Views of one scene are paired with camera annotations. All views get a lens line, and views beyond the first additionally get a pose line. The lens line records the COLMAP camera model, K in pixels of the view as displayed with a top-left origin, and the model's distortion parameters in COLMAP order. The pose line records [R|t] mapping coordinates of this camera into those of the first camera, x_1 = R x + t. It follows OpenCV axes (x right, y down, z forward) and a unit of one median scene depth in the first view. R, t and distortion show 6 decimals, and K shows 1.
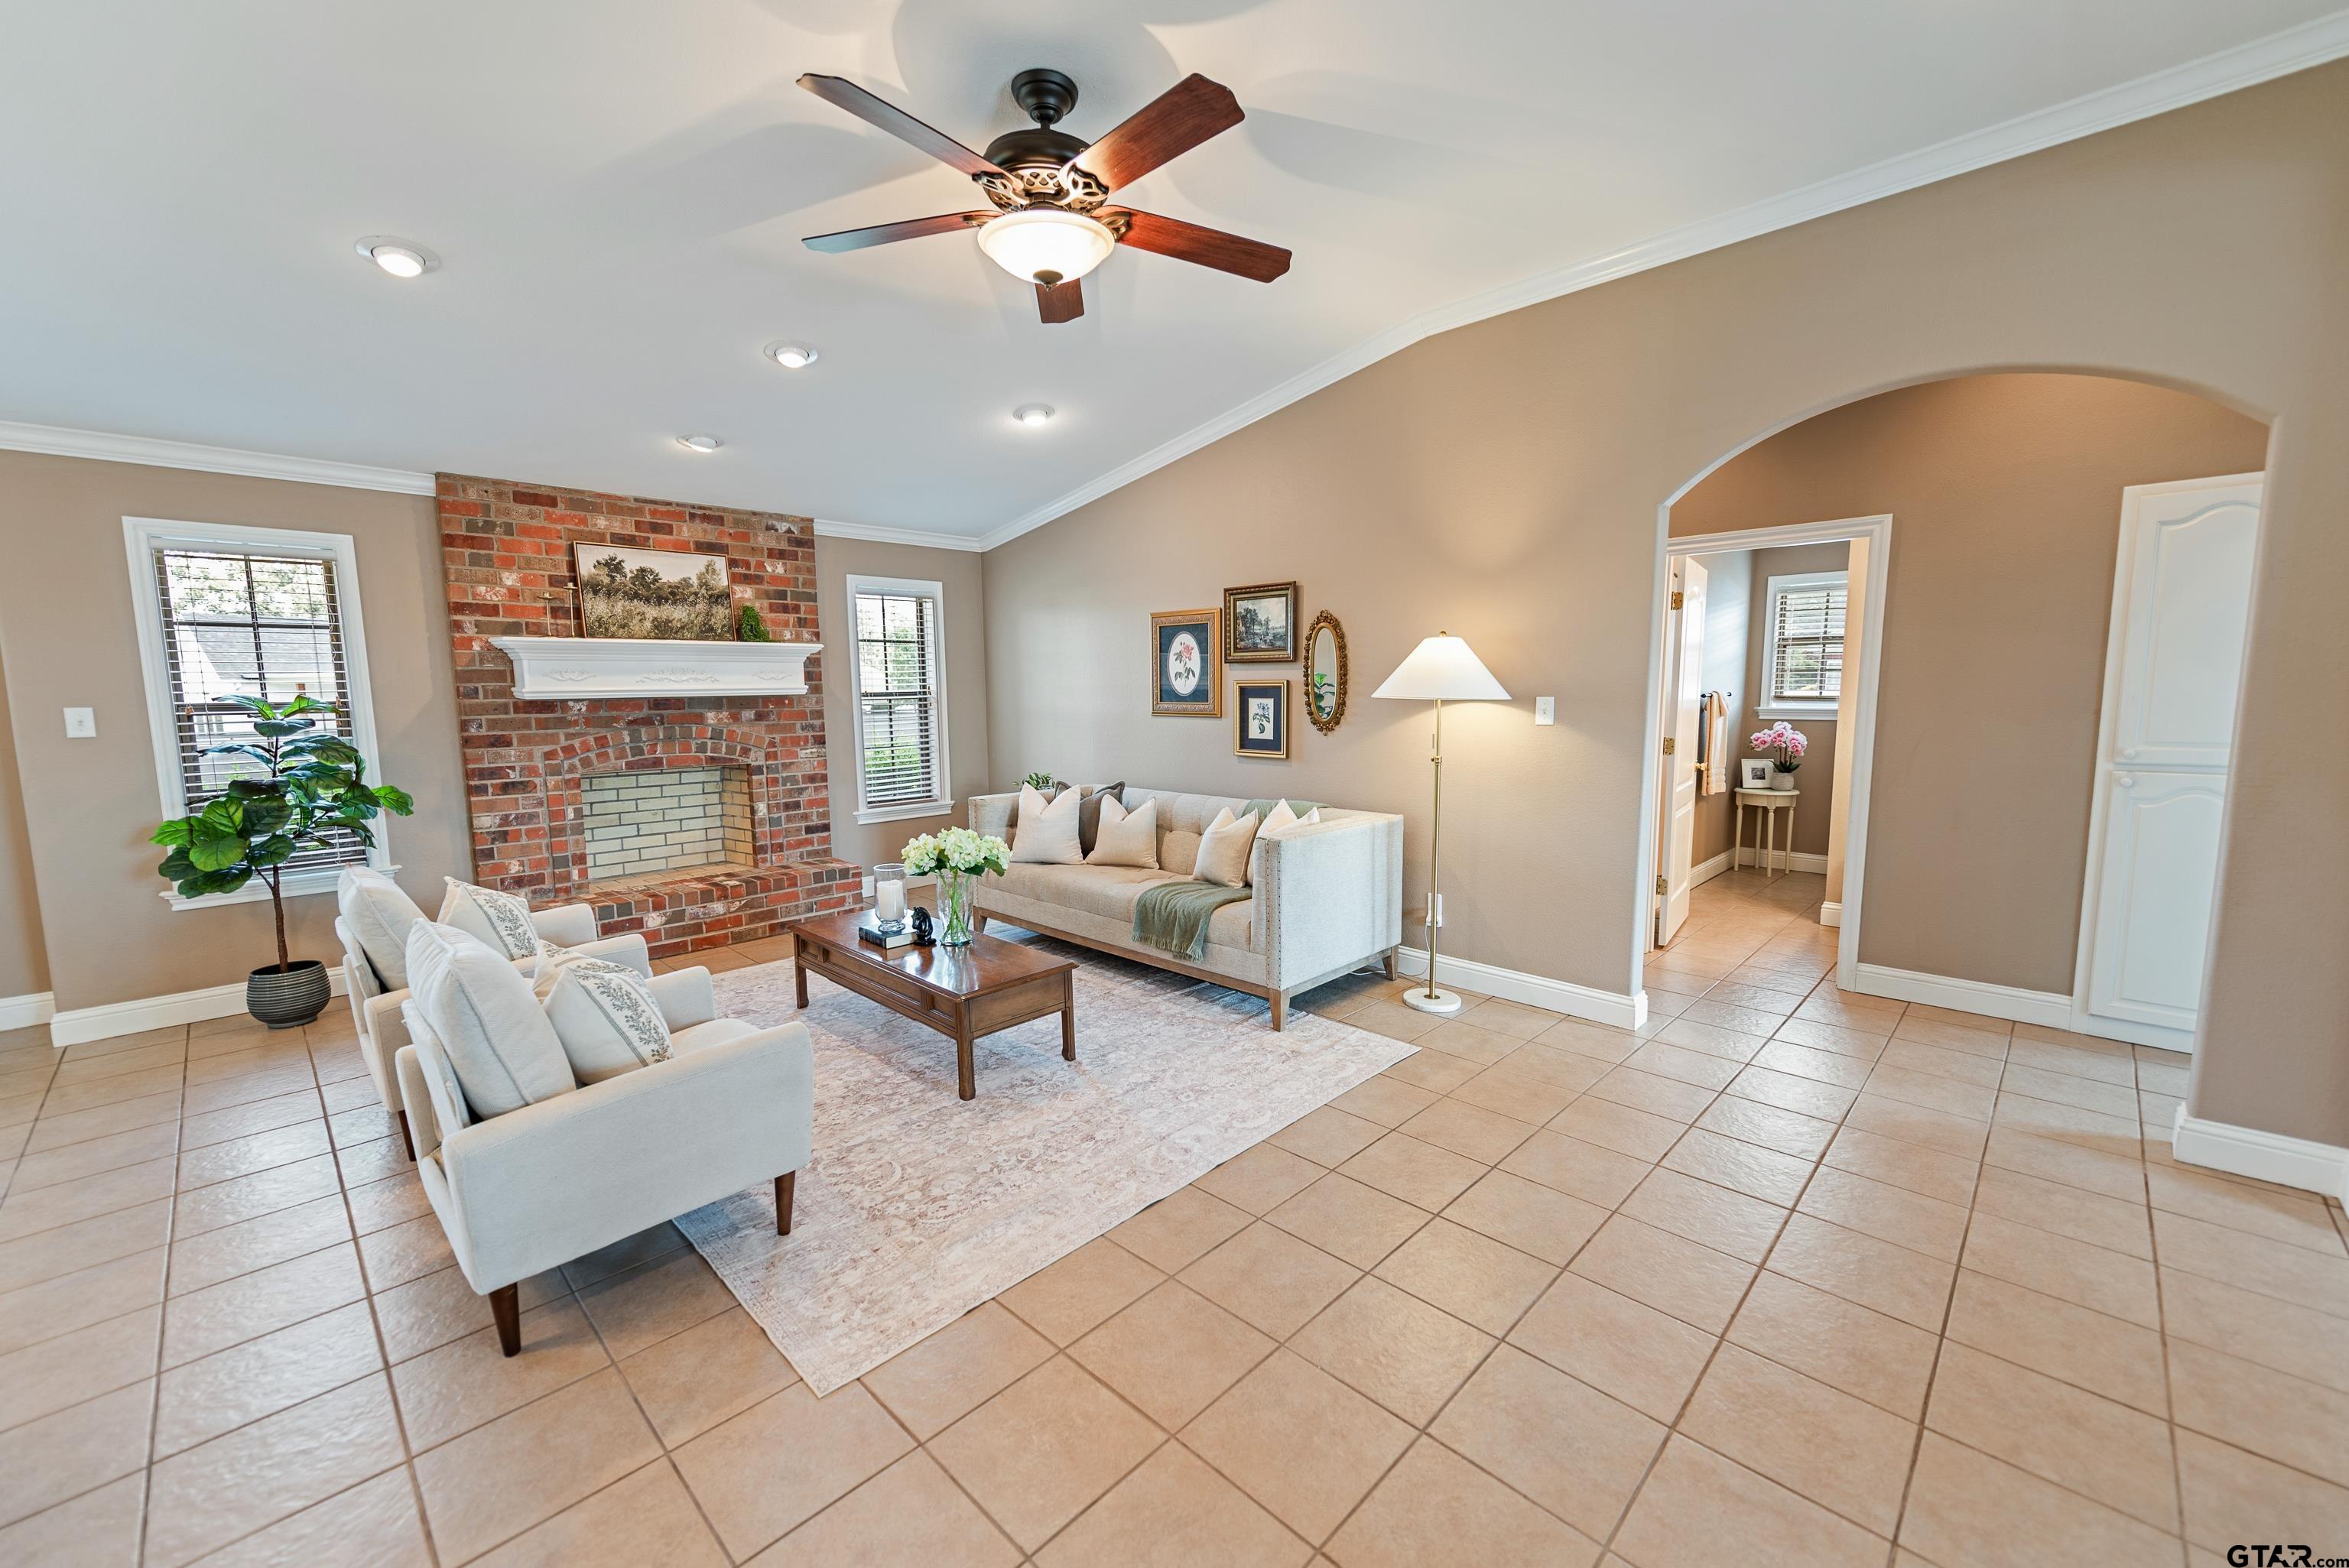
lens RADIAL K [[921.0, 0, 1166.5], [0, 921.0, 790.8], [0, 0, 1]] dist [0.003940, 0.000054]
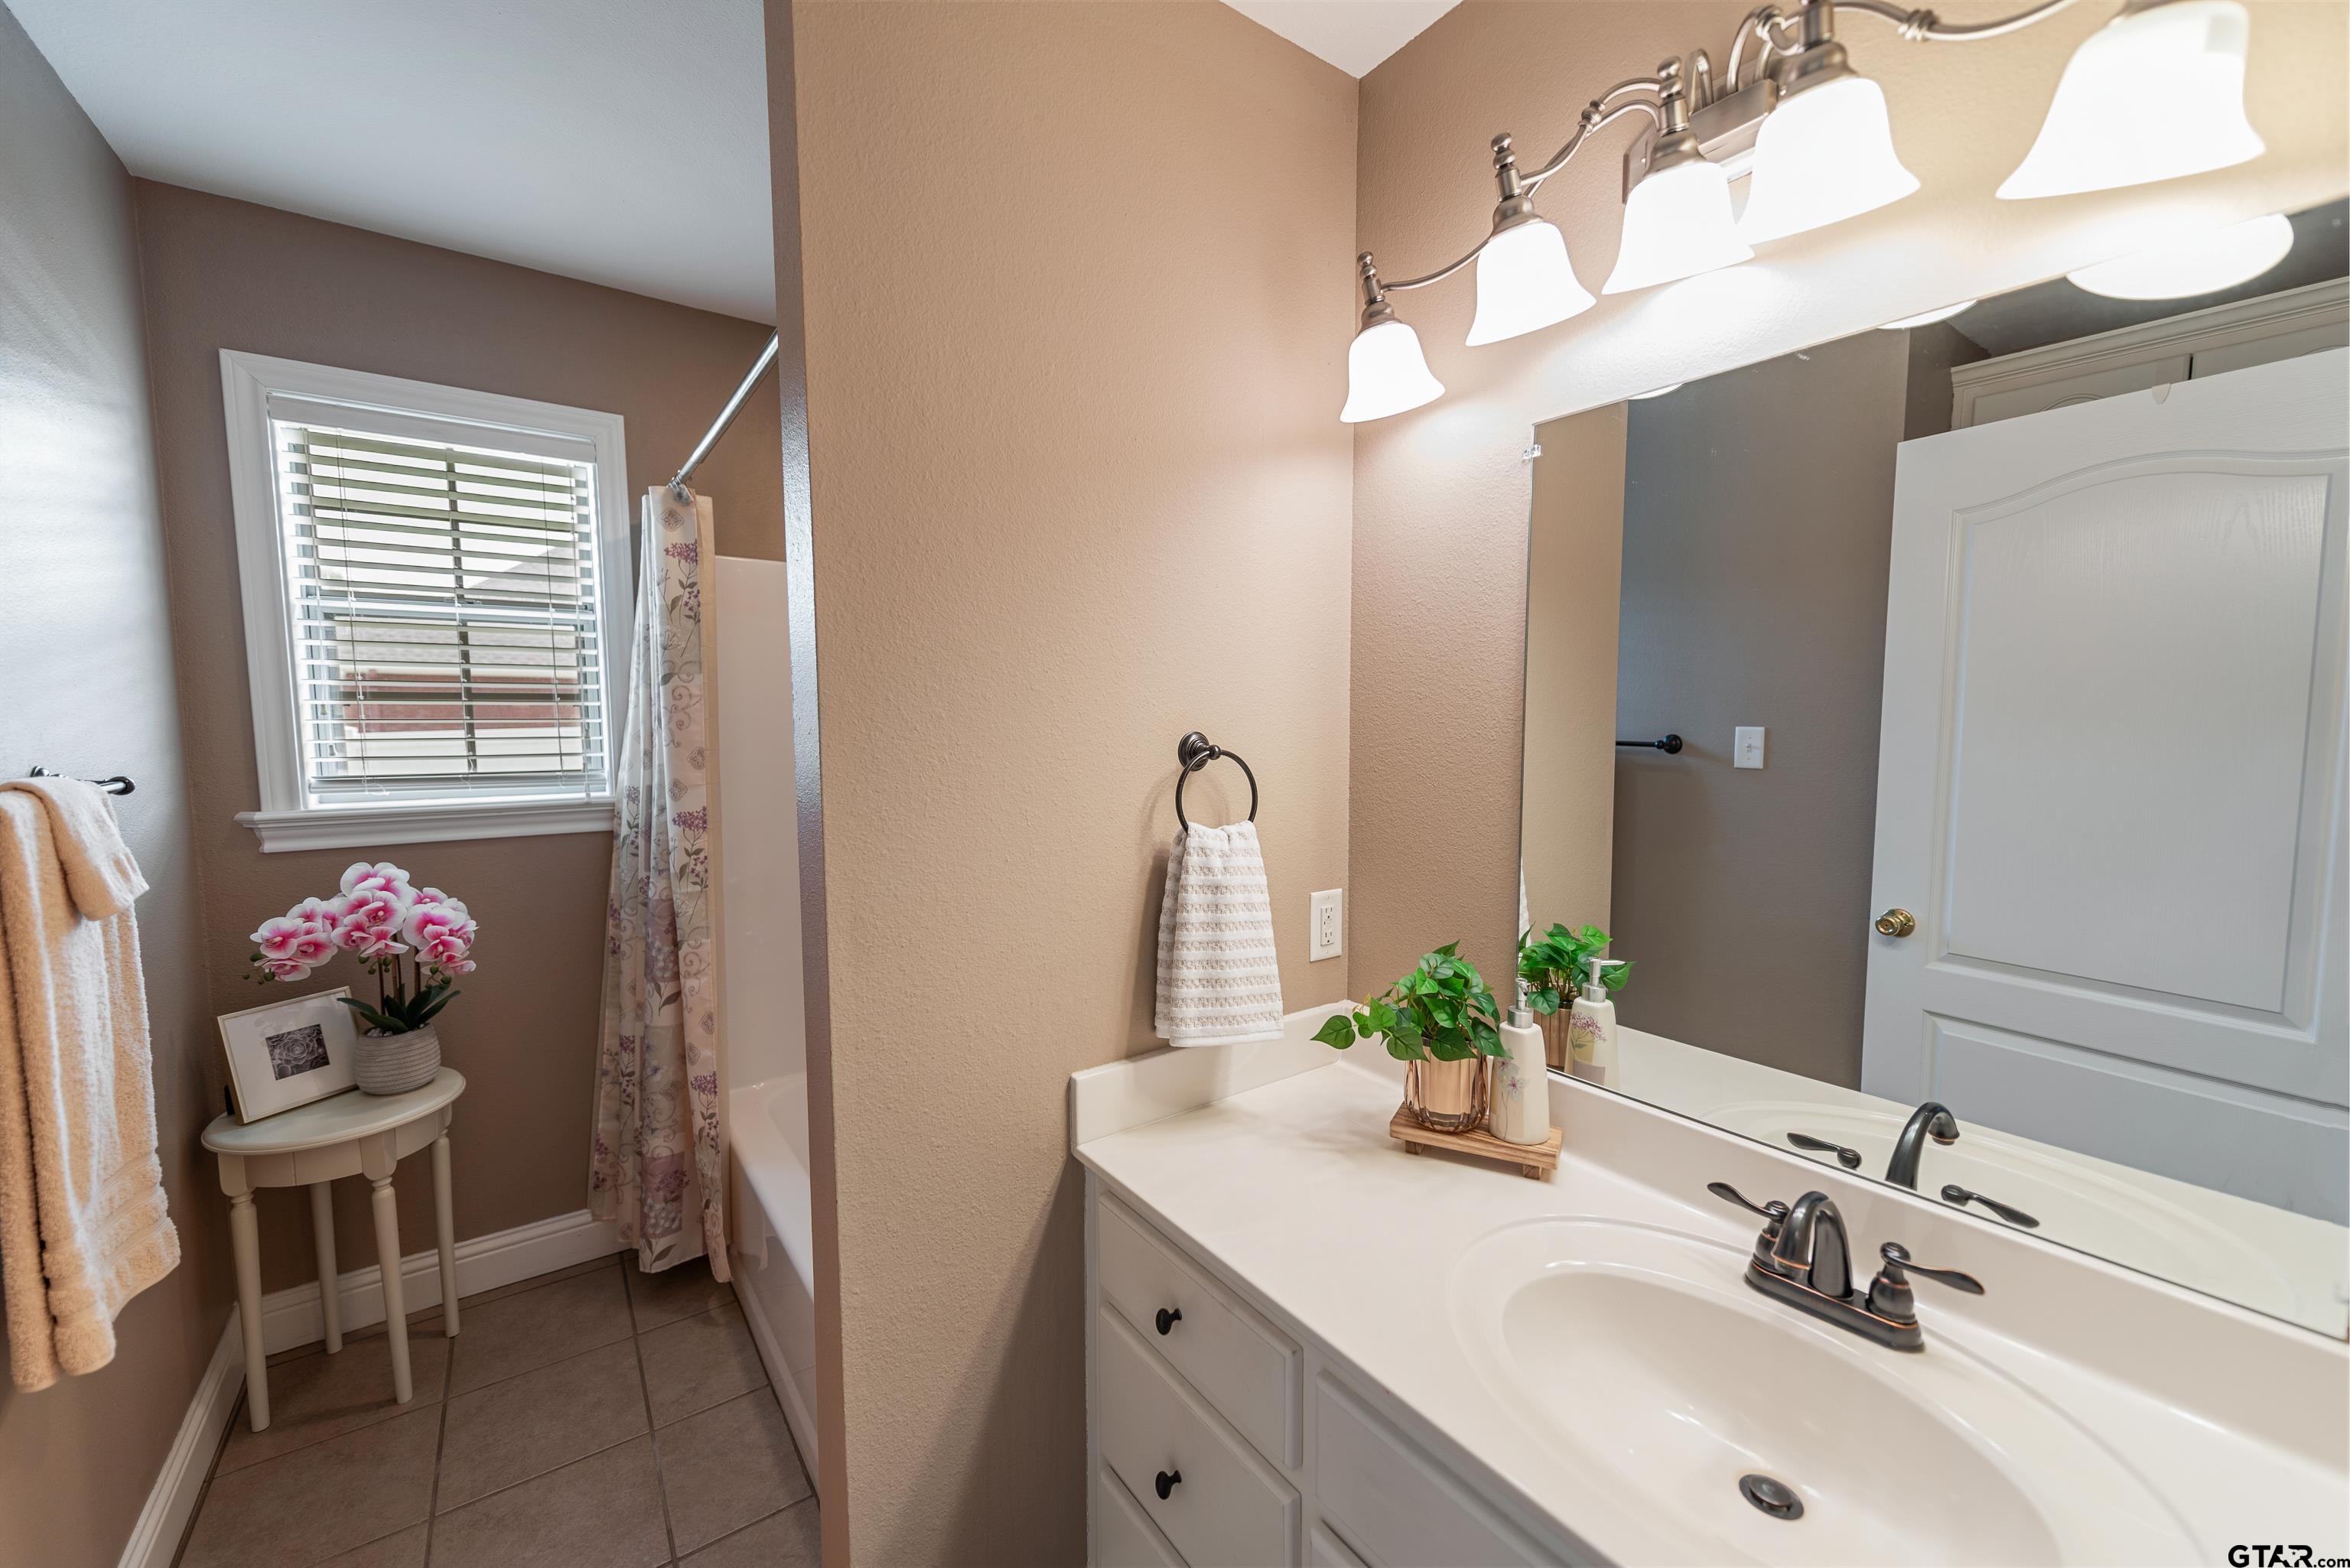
lens RADIAL K [[921.5, 0, 1169.9], [0, 921.5, 792.2], [0, 0, 1]] dist [0.003940, 0.000054]
pose [[0.182956, -0.073438, 0.980375, 0.426974], [0.119344, 0.991490, 0.051999, -0.080030], [-0.975851, 0.107489, 0.190163, 0.690392]]
